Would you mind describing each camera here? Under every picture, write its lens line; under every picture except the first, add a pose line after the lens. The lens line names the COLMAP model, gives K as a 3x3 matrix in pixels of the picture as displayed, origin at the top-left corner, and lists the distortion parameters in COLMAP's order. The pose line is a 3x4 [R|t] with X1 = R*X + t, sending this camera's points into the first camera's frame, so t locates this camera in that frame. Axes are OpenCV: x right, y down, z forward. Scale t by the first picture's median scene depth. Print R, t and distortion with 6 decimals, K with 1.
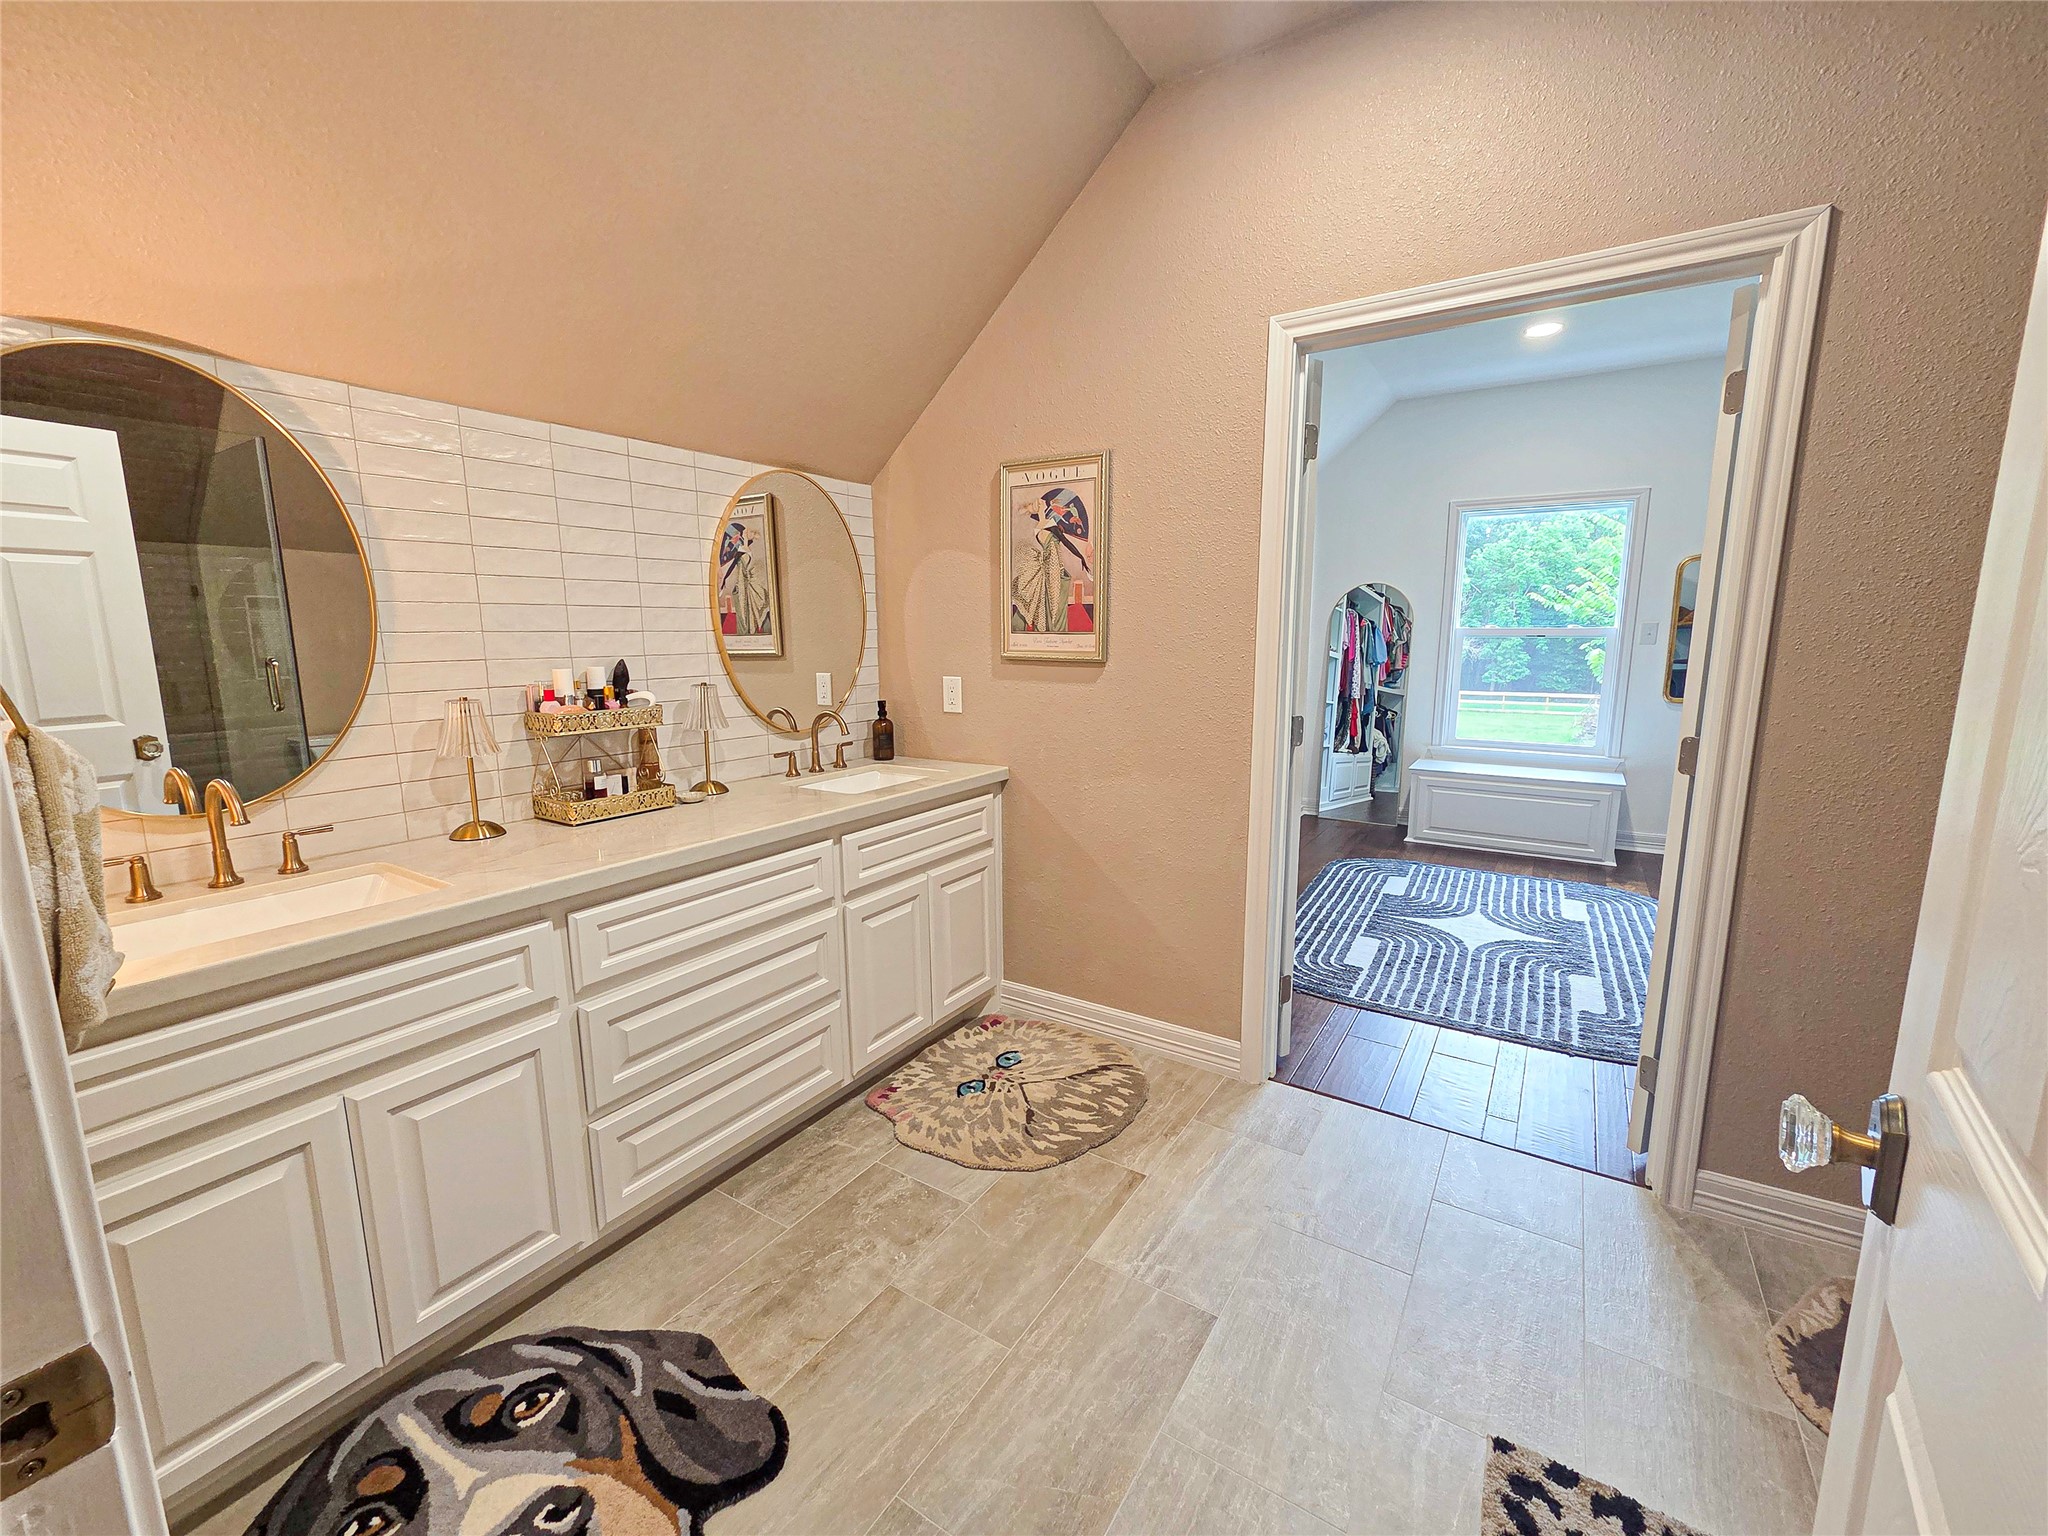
lens RADIAL K [[838.4, 0, 1026.9], [0, 838.4, 768.6], [0, 0, 1]] dist [0.004674, -0.000975]
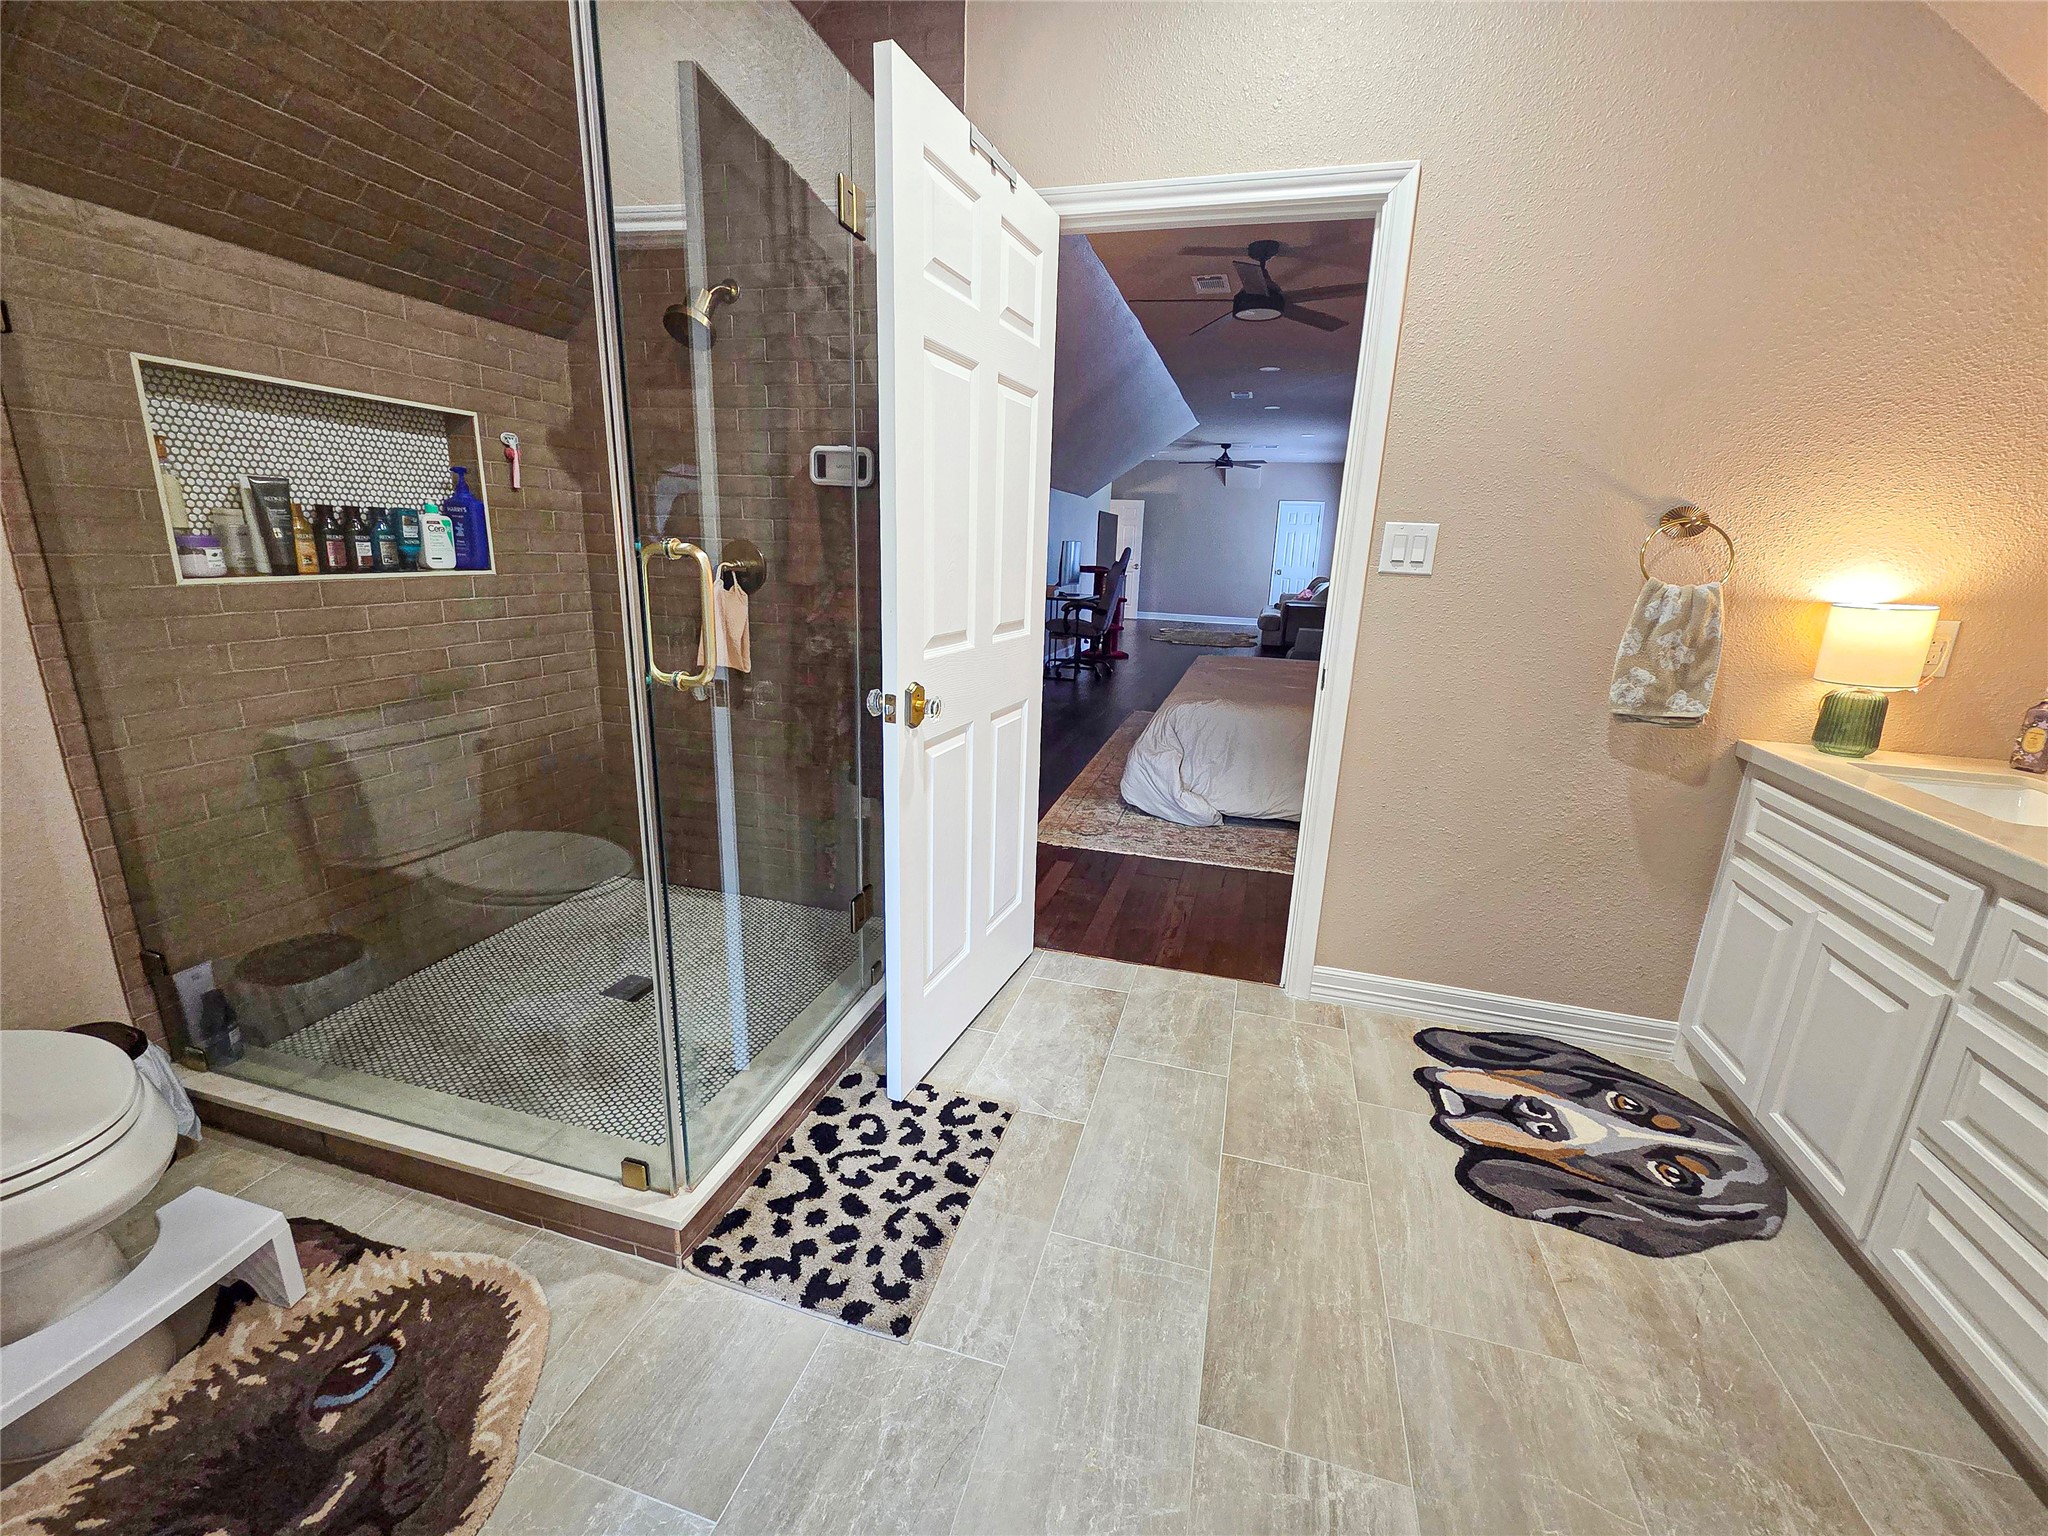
lens RADIAL K [[838.4, 0, 1020.5], [0, 838.4, 766.0], [0, 0, 1]] dist [0.004674, -0.000975]
pose [[-0.959294, 0.040987, -0.279419, 0.640870], [-0.079692, 0.909915, 0.407067, -0.214874], [0.270932, 0.412764, -0.869610, 1.540399]]
